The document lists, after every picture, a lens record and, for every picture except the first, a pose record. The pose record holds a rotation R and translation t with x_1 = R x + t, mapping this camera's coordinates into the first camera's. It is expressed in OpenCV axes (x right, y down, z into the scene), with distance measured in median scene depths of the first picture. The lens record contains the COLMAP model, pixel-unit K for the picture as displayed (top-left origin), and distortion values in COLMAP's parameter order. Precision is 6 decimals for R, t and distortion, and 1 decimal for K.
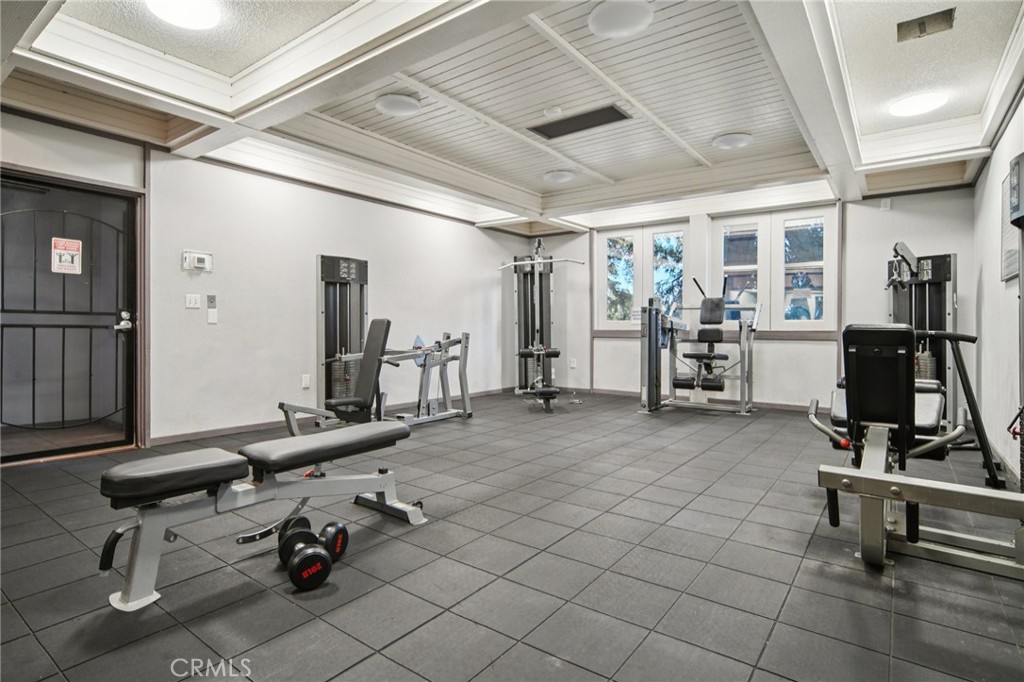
lens RADIAL K [[521.8, 0, 512.1], [0, 521.8, 329.4], [0, 0, 1]] dist [-0.000142, 0.000073]
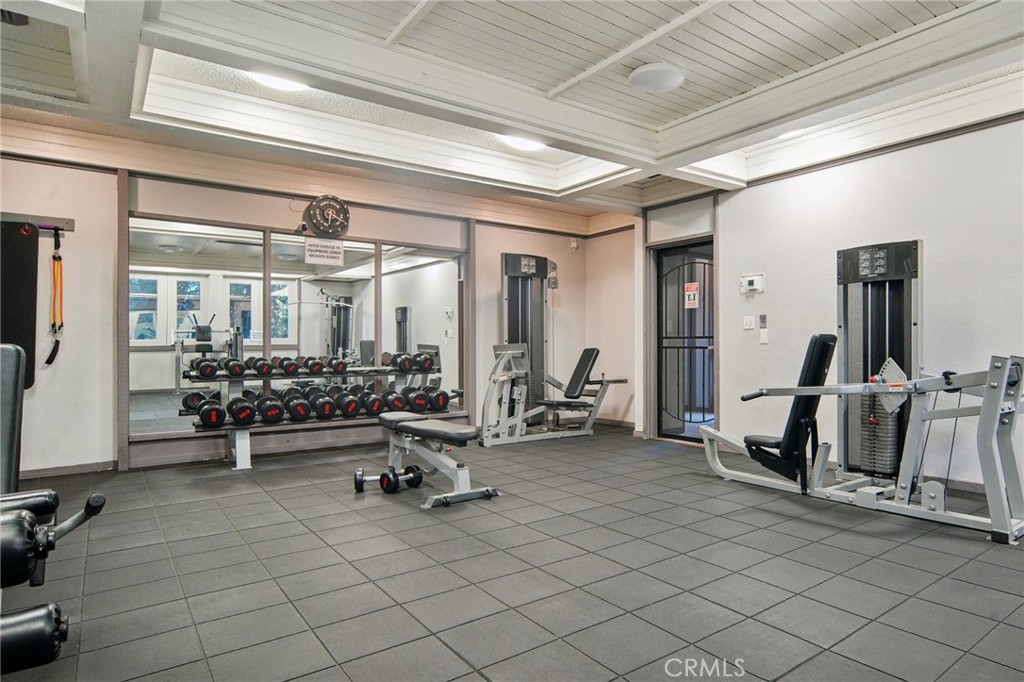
lens RADIAL K [[529.2, 0, 512.0], [0, 529.2, 341.0], [0, 0, 1]] dist [0.000520, -0.000013]
pose [[-0.264227, -0.013945, -0.964360, 0.557990], [0.000743, 0.999892, -0.014662, -0.002877], [0.964460, -0.004591, -0.264188, 0.864322]]
